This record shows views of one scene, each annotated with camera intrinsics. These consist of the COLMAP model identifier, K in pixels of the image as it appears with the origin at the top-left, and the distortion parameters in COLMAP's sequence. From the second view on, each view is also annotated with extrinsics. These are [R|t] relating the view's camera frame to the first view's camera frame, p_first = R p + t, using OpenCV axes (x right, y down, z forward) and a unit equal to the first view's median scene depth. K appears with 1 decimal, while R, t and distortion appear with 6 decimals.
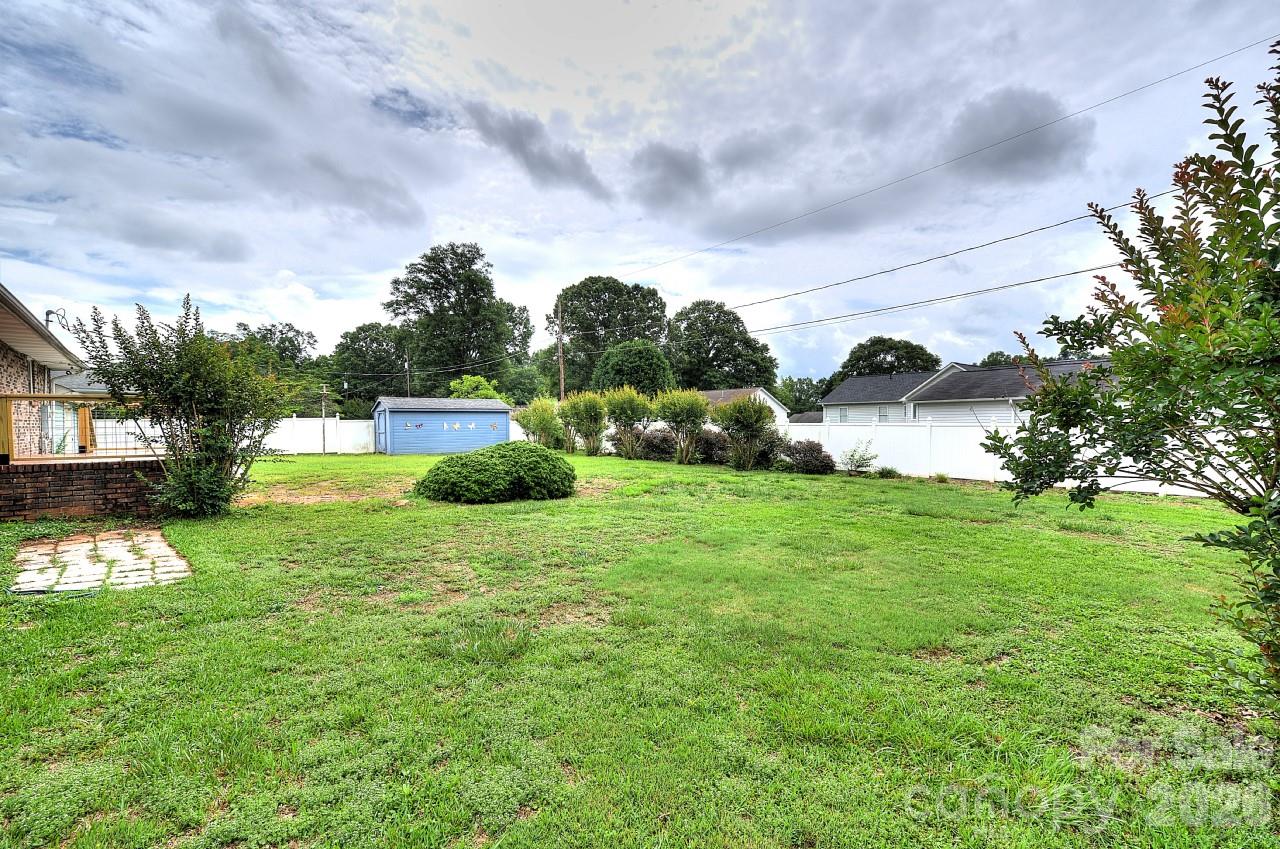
lens RADIAL K [[542.4, 0, 644.9], [0, 542.4, 441.1], [0, 0, 1]] dist [0.002024, 0.000172]
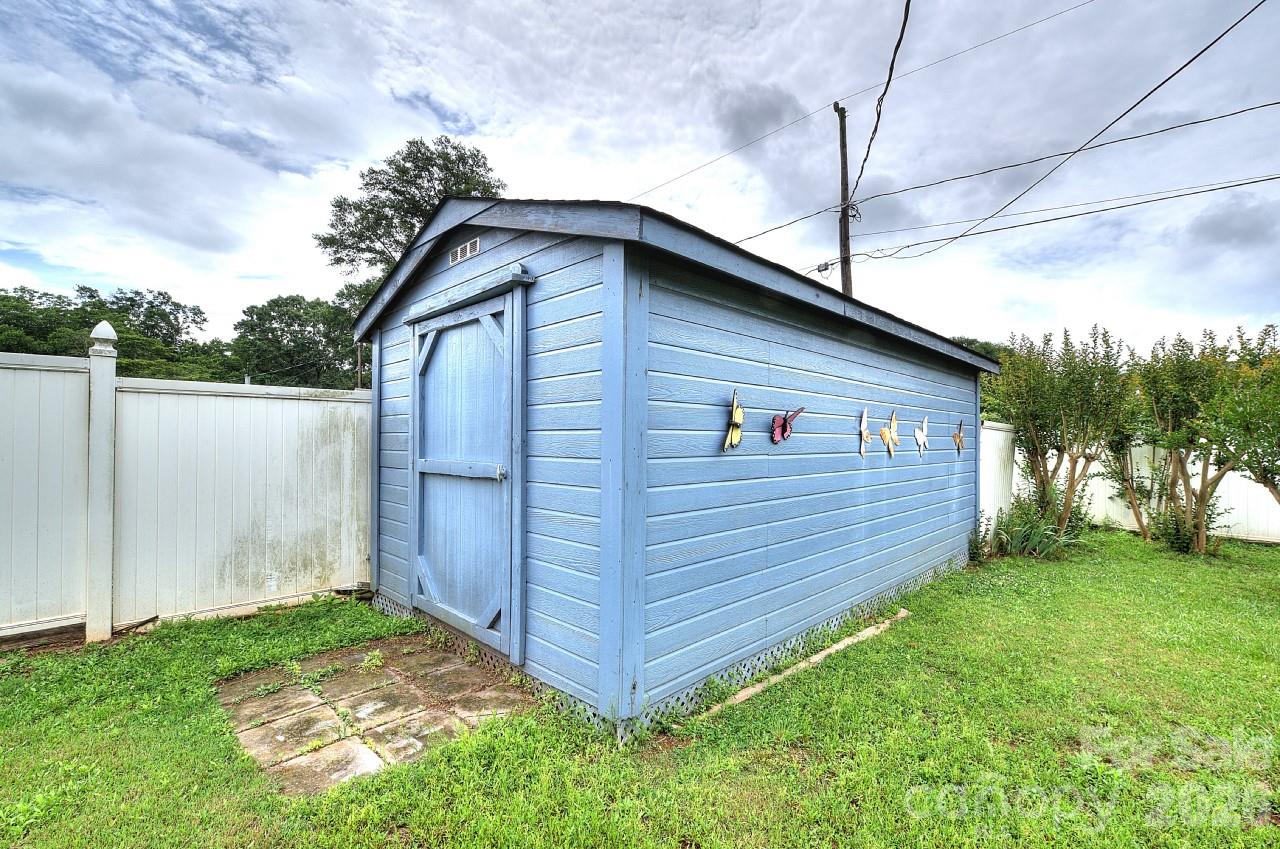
lens RADIAL K [[542.4, 0, 644.9], [0, 542.4, 441.1], [0, 0, 1]] dist [0.002024, 0.000172]
pose [[0.992117, 0.016822, 0.124181, -0.191273], [-0.012109, 0.999181, -0.038610, -0.008310], [-0.124729, 0.036802, 0.991508, 0.363344]]
